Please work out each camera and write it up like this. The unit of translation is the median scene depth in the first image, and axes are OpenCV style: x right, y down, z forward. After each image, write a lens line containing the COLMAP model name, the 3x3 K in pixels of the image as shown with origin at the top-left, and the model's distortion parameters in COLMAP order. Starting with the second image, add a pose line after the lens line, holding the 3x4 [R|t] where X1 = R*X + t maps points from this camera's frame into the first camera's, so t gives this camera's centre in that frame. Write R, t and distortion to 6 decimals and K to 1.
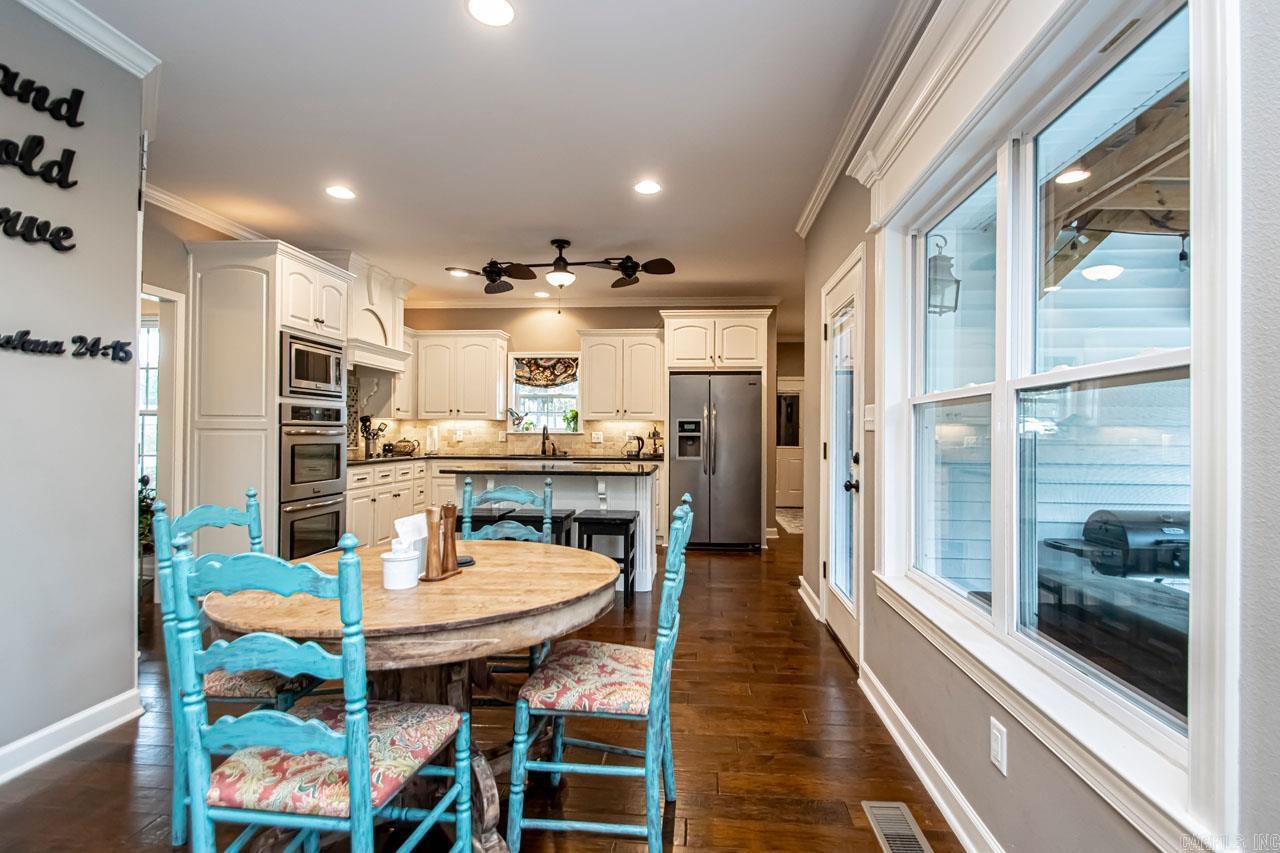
lens RADIAL K [[609.5, 0, 638.4], [0, 609.5, 430.2], [0, 0, 1]] dist [0.027055, -0.027097]
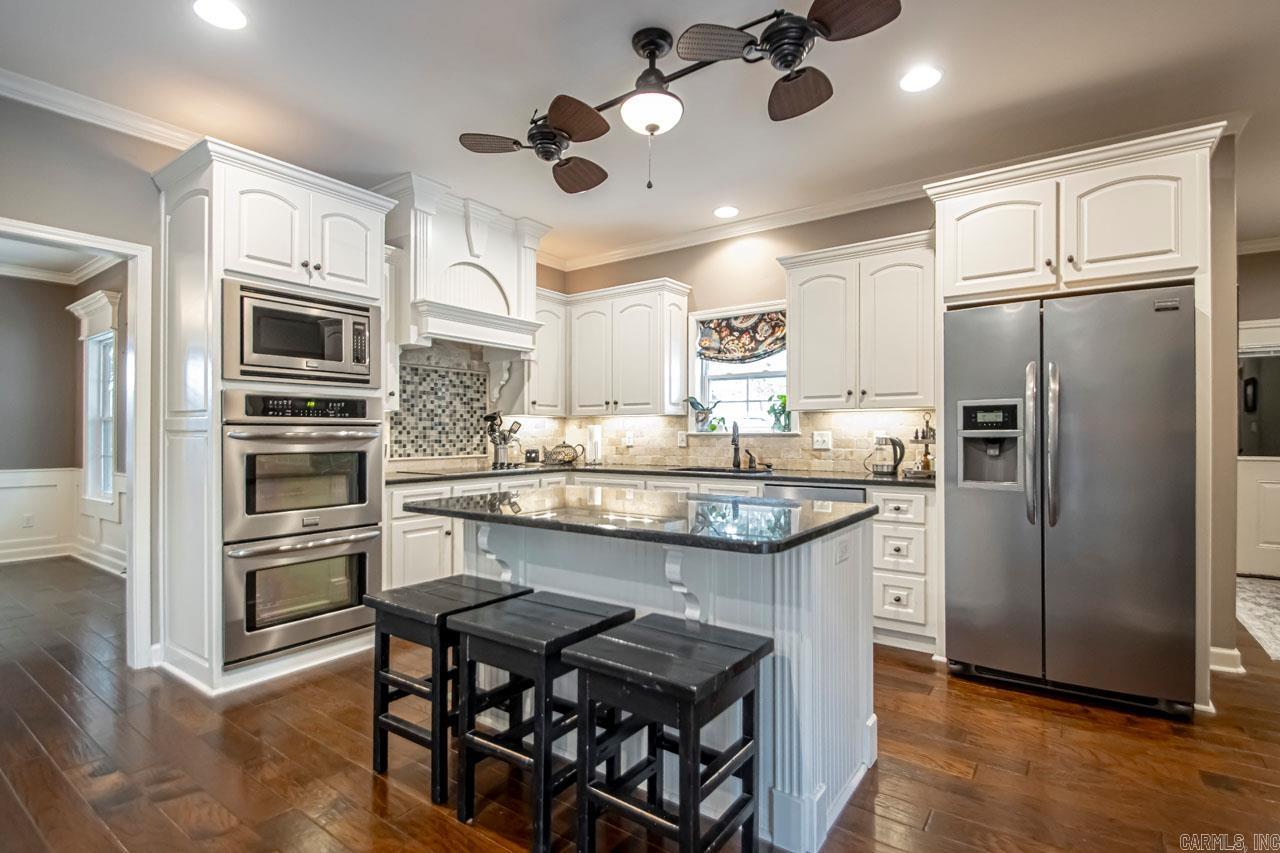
lens RADIAL K [[609.5, 0, 638.4], [0, 609.5, 430.2], [0, 0, 1]] dist [0.027055, -0.027097]
pose [[0.862148, -0.010451, -0.506548, 0.080188], [0.008829, 0.999945, -0.005604, 0.003716], [0.506579, 0.000359, 0.862194, 0.420928]]
